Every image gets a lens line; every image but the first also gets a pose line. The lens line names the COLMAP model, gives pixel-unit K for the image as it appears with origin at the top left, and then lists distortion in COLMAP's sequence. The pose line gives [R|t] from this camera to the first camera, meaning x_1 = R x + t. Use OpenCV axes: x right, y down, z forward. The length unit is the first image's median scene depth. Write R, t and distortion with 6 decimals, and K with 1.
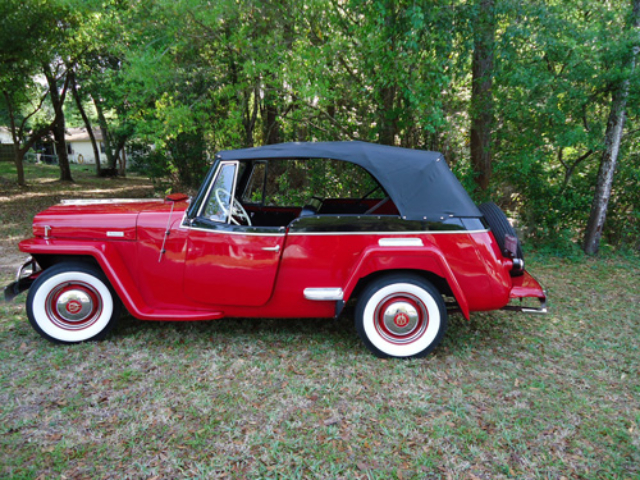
lens RADIAL K [[478.9, 0, 320.0], [0, 478.9, 240.0], [0, 0, 1]] dist [-0.000495, 0.001357]
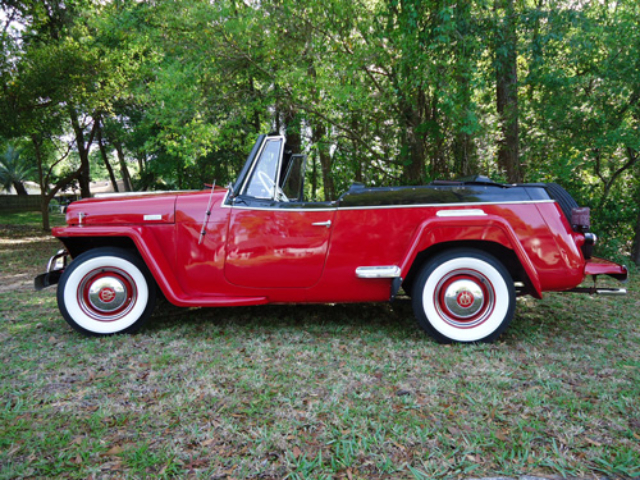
lens RADIAL K [[478.9, 0, 320.0], [0, 478.9, 240.0], [0, 0, 1]] dist [-0.000495, 0.001357]
pose [[0.999334, -0.017887, -0.031811, -0.075070], [0.014390, 0.994162, -0.106937, 0.151686], [0.033538, 0.106408, 0.993757, 0.083581]]
